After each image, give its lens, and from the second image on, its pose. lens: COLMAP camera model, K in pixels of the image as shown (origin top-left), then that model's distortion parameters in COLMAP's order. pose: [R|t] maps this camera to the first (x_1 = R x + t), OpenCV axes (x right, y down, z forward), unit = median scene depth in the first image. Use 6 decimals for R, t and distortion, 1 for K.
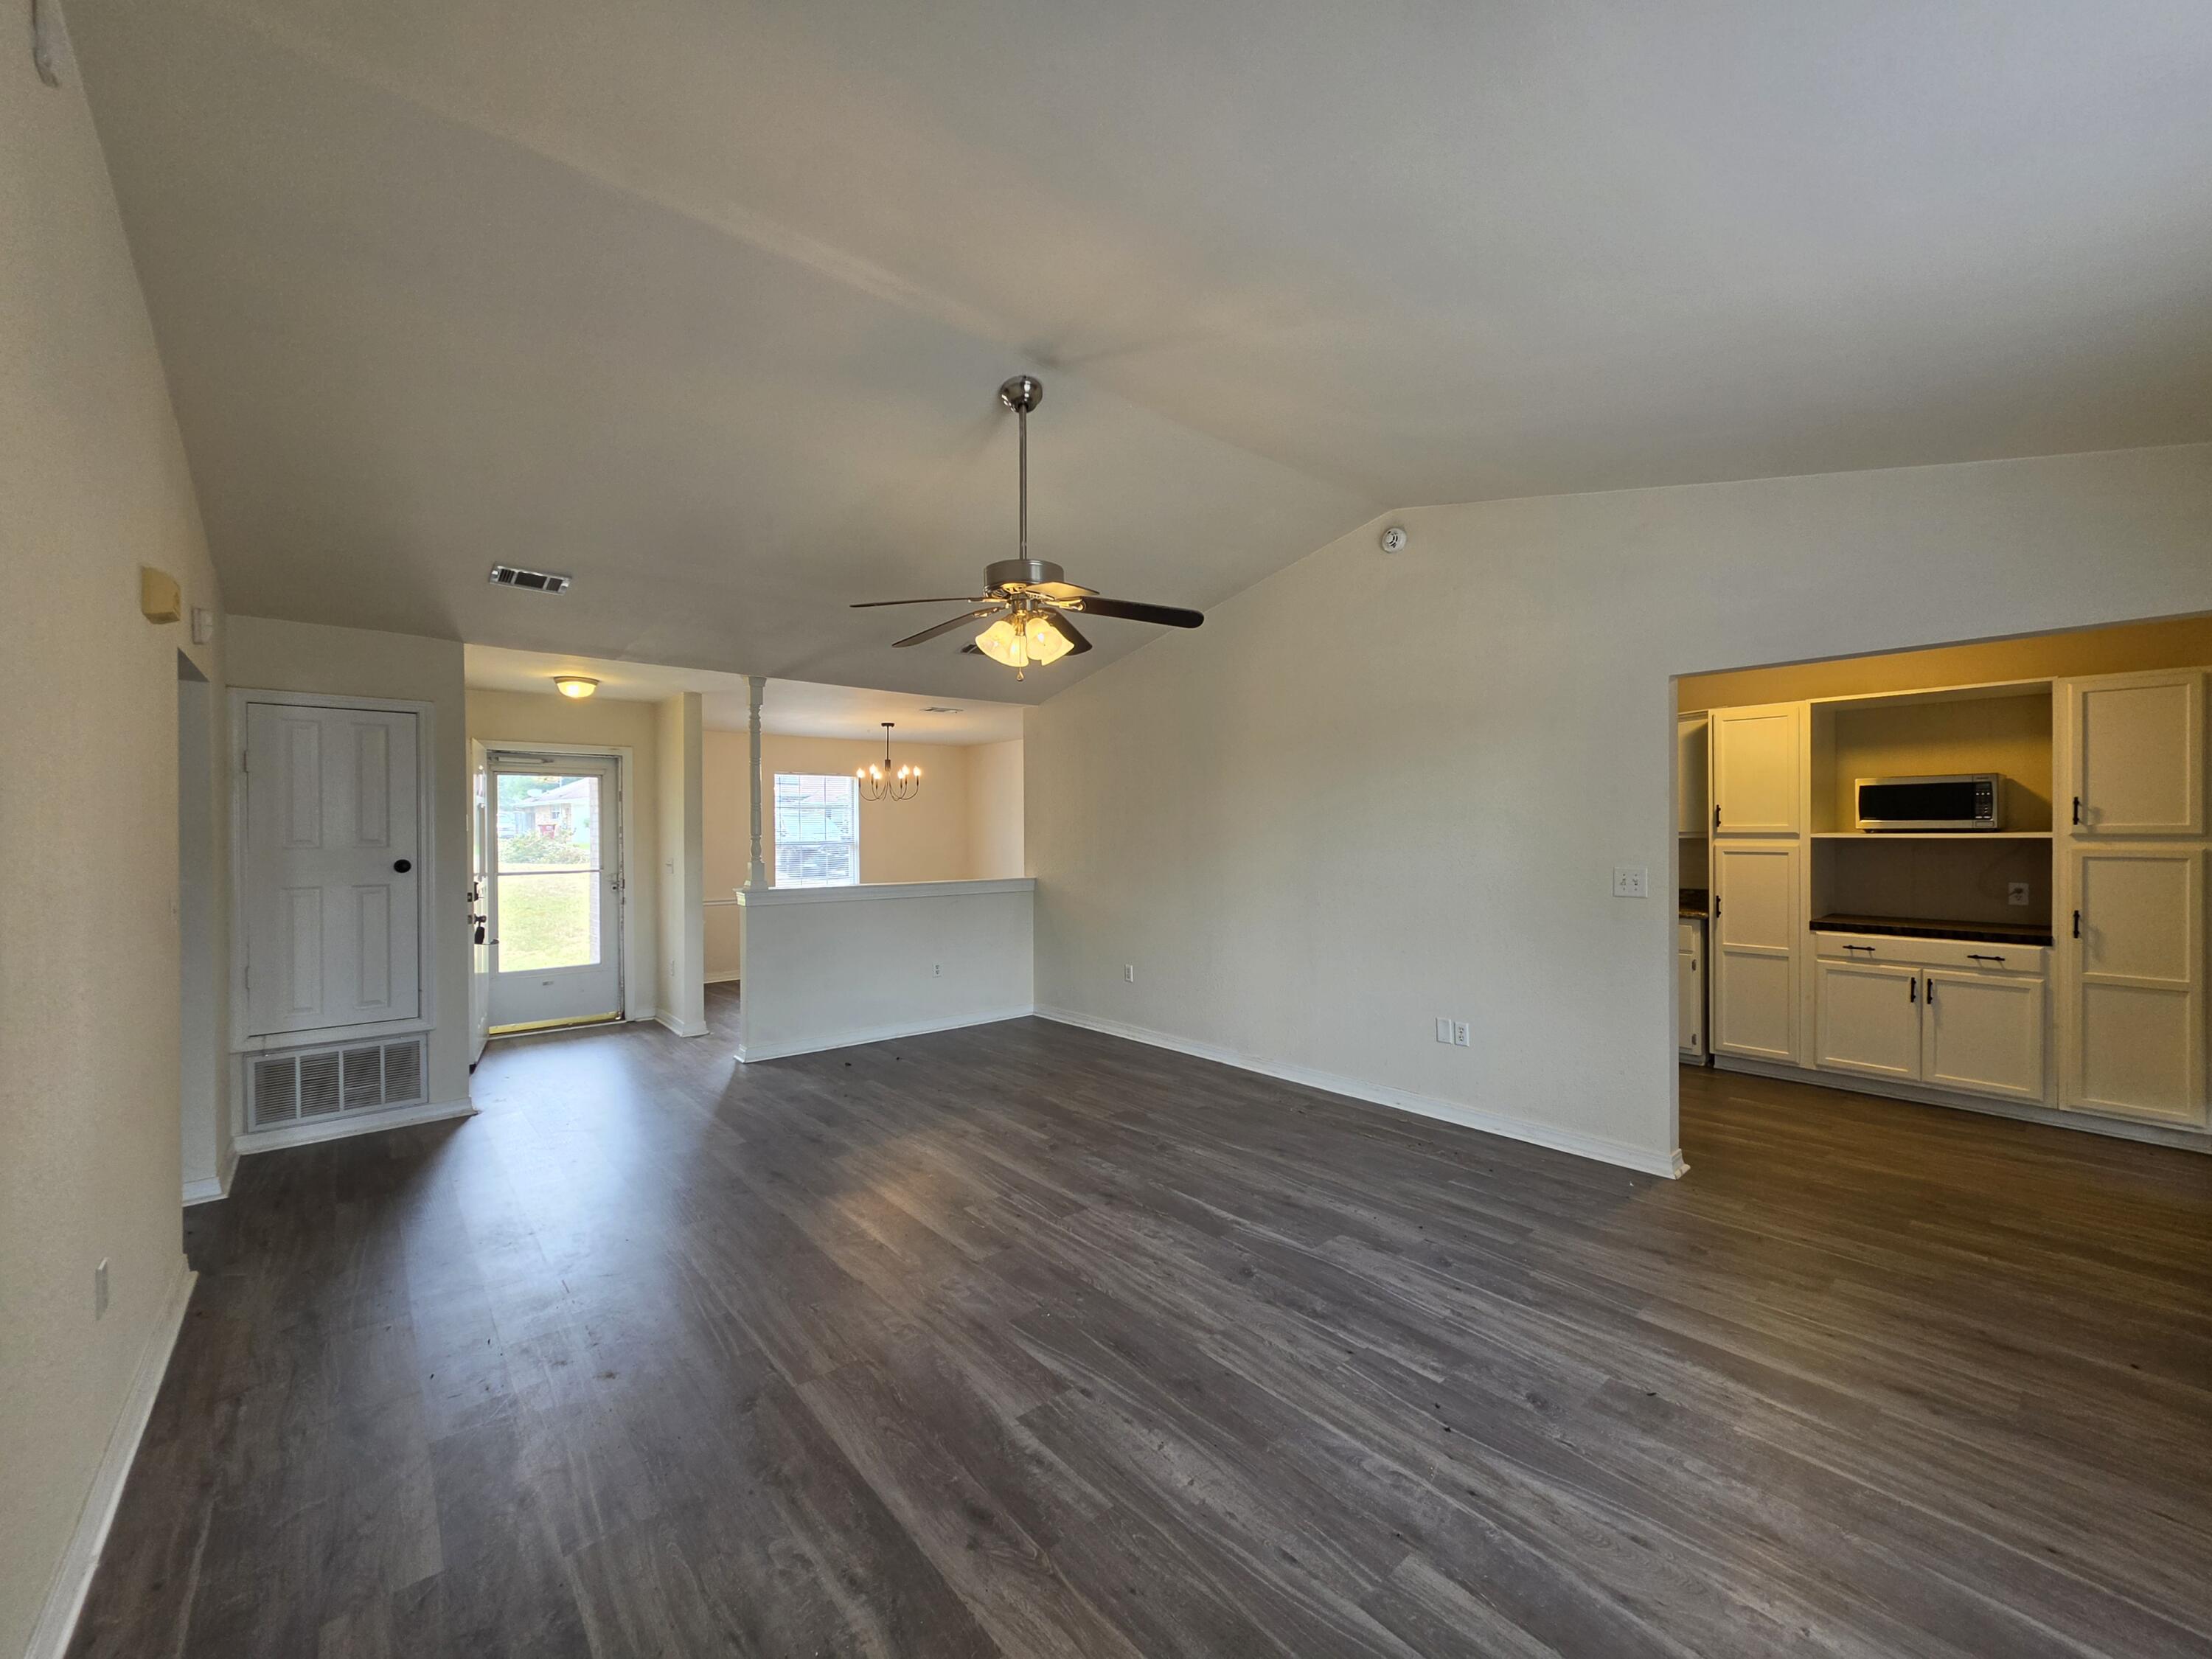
lens RADIAL K [[870.7, 0, 1108.3], [0, 870.7, 837.4], [0, 0, 1]] dist [-0.003558, 0.000129]
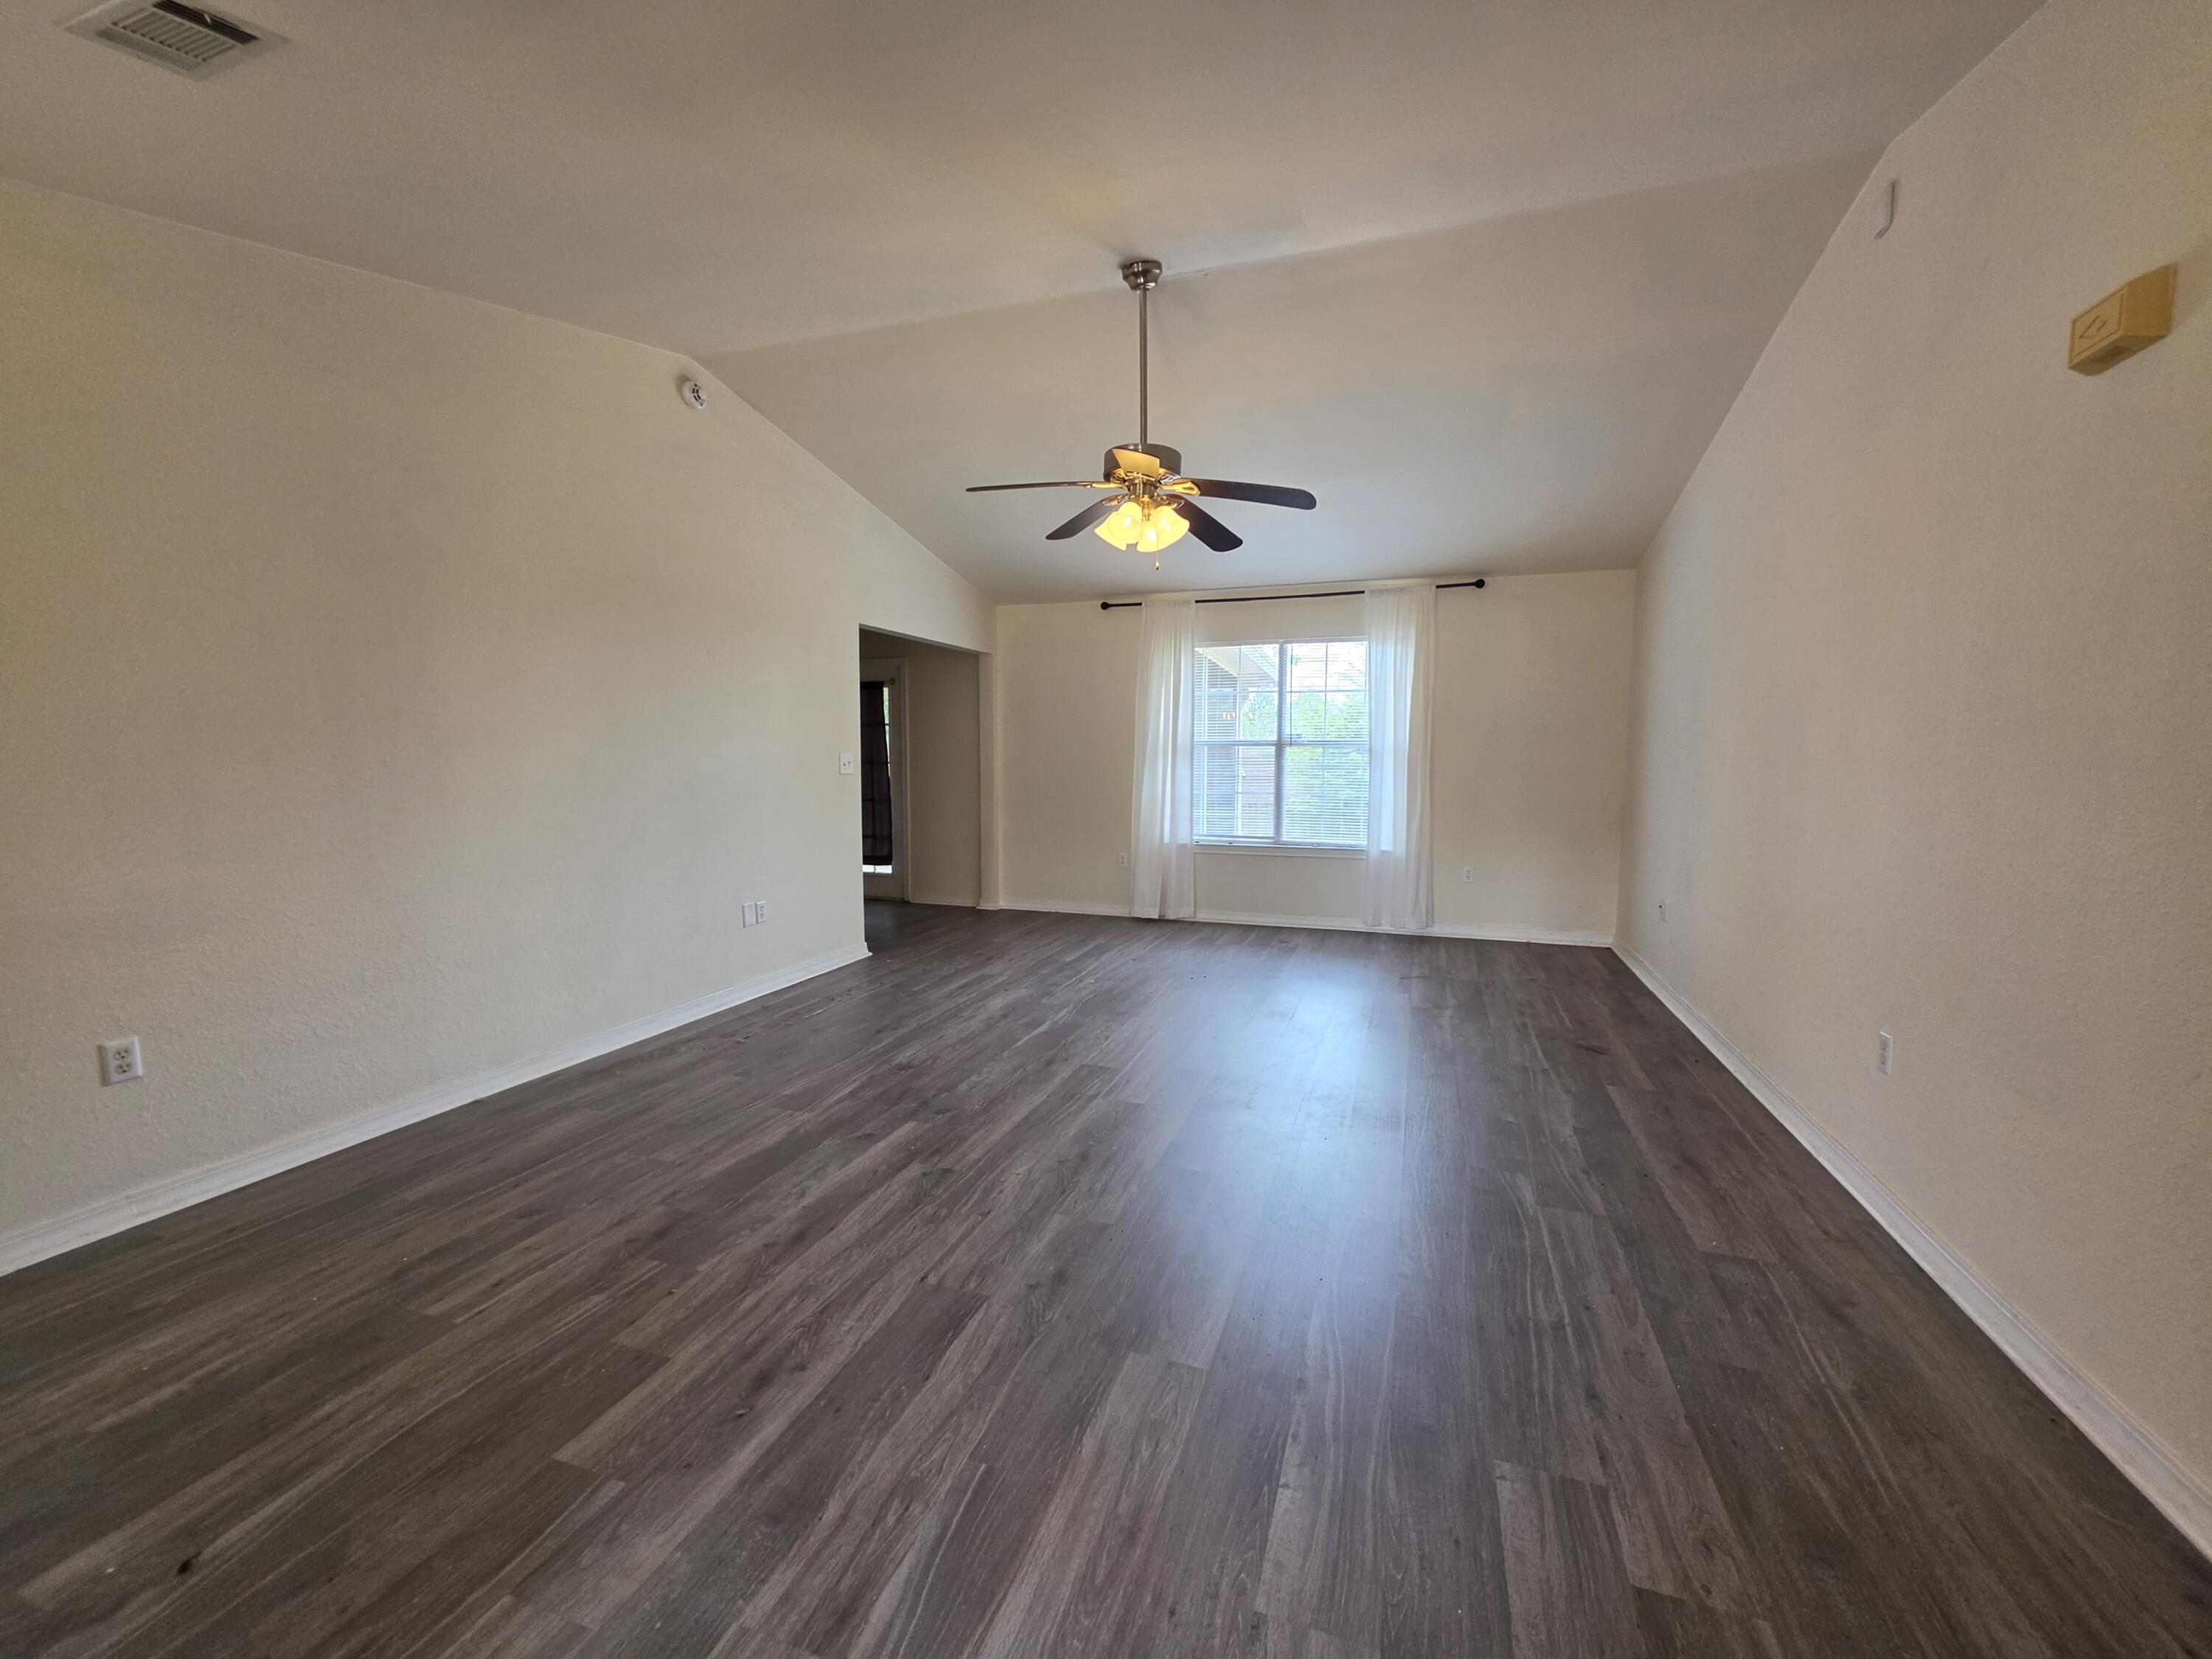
lens RADIAL K [[870.7, 0, 1110.7], [0, 870.7, 831.0], [0, 0, 1]] dist [-0.003558, 0.000129]
pose [[-0.491169, -0.072848, 0.868013, -0.878396], [0.005219, 0.996233, 0.086561, 0.039137], [-0.871049, 0.047046, -0.488939, 1.357459]]
